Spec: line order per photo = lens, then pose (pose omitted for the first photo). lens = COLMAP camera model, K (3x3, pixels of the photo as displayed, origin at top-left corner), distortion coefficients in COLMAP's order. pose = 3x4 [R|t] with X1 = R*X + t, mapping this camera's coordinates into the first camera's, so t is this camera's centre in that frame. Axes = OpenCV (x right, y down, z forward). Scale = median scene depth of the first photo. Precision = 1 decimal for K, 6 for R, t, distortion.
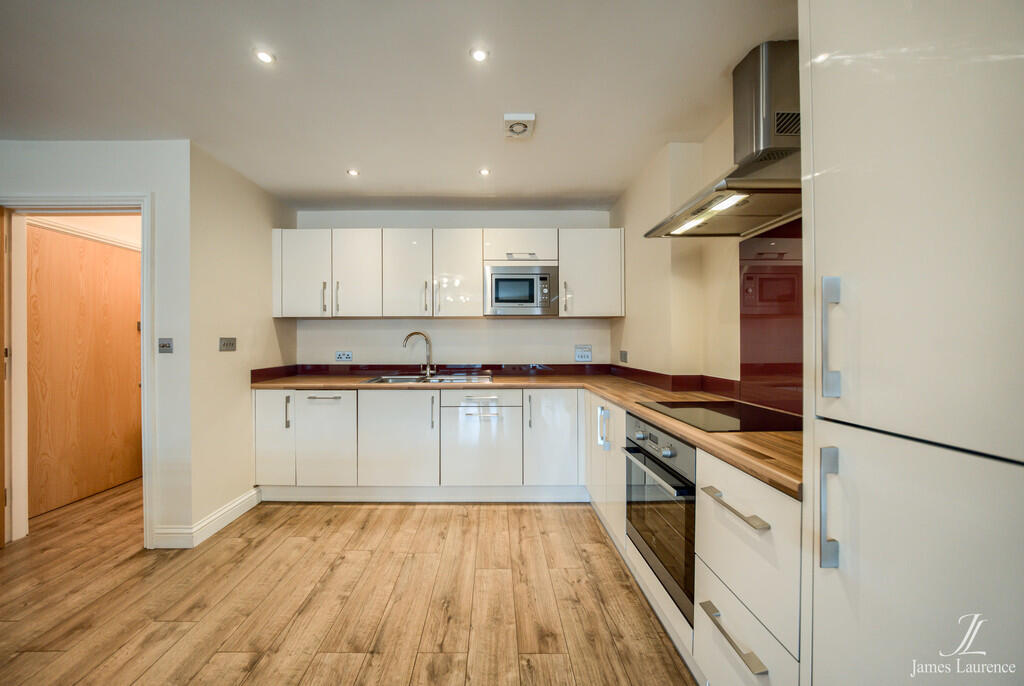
lens RADIAL K [[357.6, 0, 488.6], [0, 357.6, 341.0], [0, 0, 1]] dist [-0.000735, -0.000056]
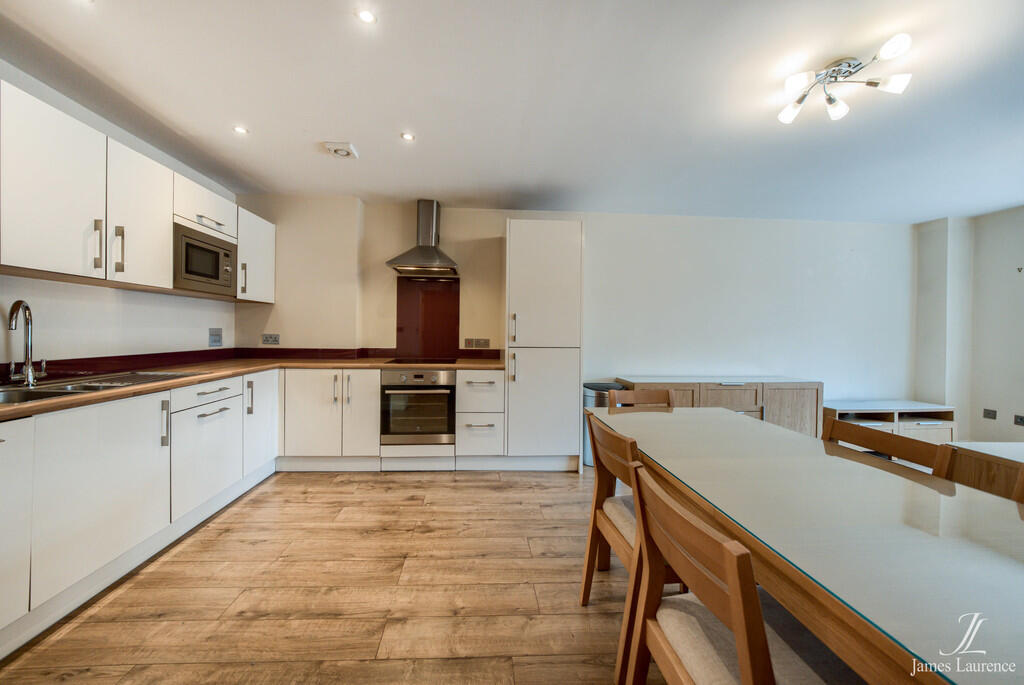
lens RADIAL K [[365.2, 0, 507.1], [0, 365.2, 336.6], [0, 0, 1]] dist [-0.027221, 0.004451]
pose [[-0.086733, -0.011493, 0.996165, -1.077410], [-0.013926, 0.999850, 0.010323, 0.018336], [-0.996134, -0.012977, -0.086880, 0.477910]]
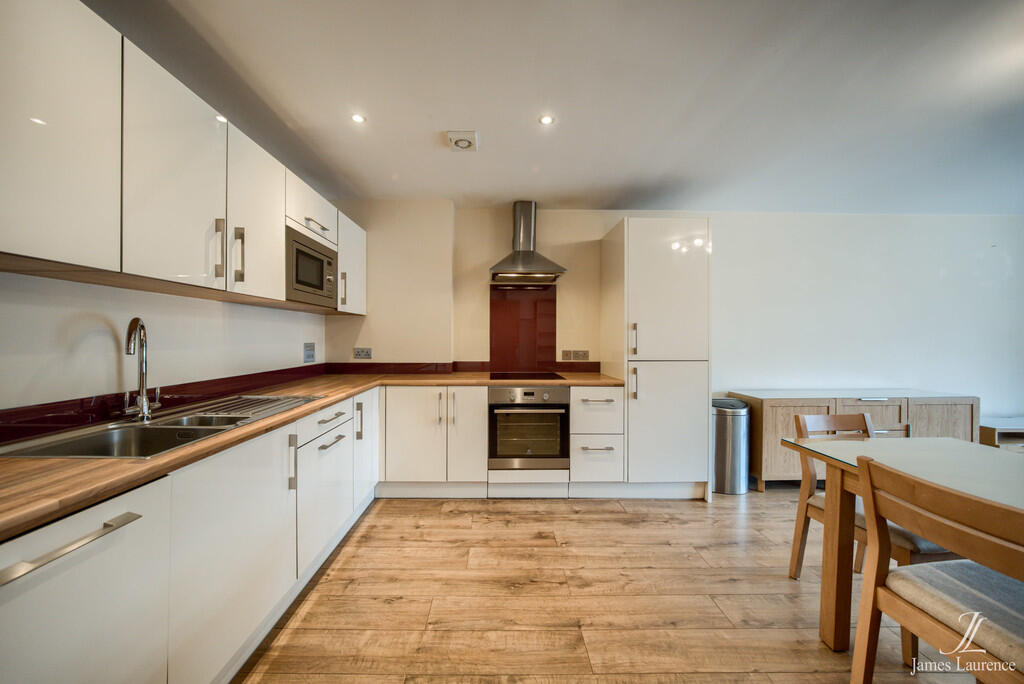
lens RADIAL K [[349.0, 0, 509.3], [0, 349.0, 340.1], [0, 0, 1]] dist [-0.018098, 0.000002]
pose [[-0.030529, -0.003746, 0.999527, -0.867842], [-0.003385, 0.999988, 0.003644, -0.000479], [-0.999528, -0.003272, -0.030542, 0.795562]]
